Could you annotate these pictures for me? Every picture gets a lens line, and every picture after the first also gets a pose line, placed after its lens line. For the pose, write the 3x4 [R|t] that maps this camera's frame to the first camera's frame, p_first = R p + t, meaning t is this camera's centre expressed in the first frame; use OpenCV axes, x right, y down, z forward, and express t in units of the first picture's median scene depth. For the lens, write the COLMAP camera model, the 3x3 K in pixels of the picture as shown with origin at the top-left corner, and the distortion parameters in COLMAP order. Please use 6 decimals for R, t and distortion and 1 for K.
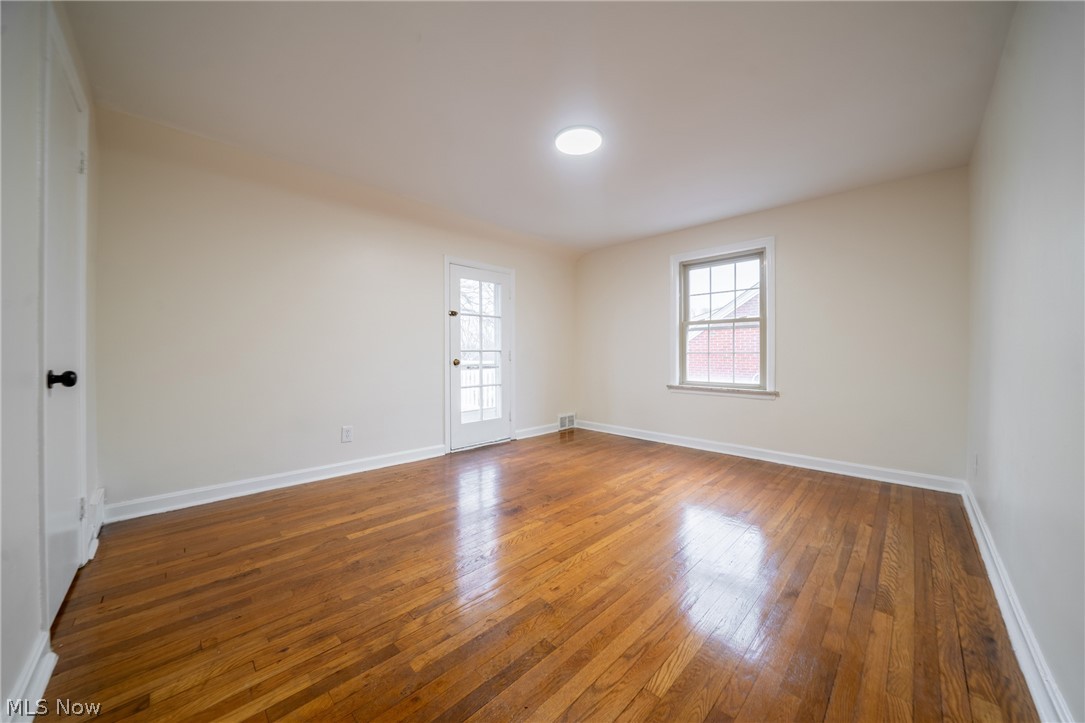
lens RADIAL K [[378.5, 0, 539.6], [0, 378.5, 353.6], [0, 0, 1]] dist [-0.020460, 0.000271]
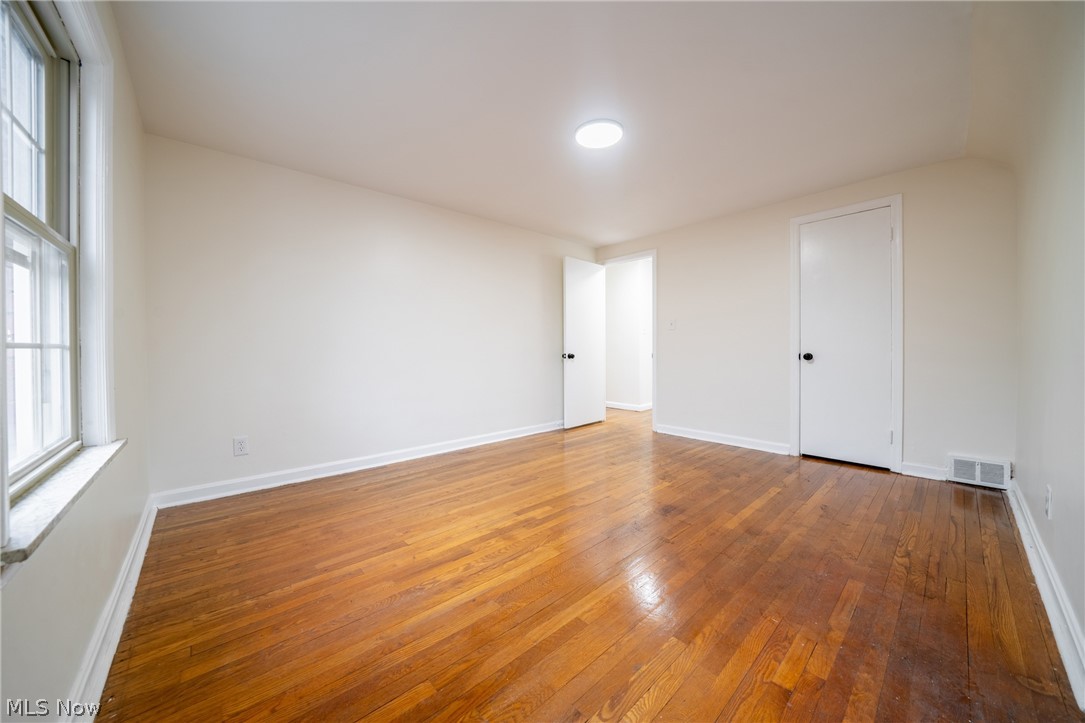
lens RADIAL K [[378.5, 0, 539.6], [0, 378.5, 353.6], [0, 0, 1]] dist [-0.020460, 0.000271]
pose [[-0.998355, 0.001111, 0.057325, 0.195177], [0.001701, 0.999946, 0.010237, 0.006767], [-0.057310, 0.010318, -0.998303, 1.909176]]
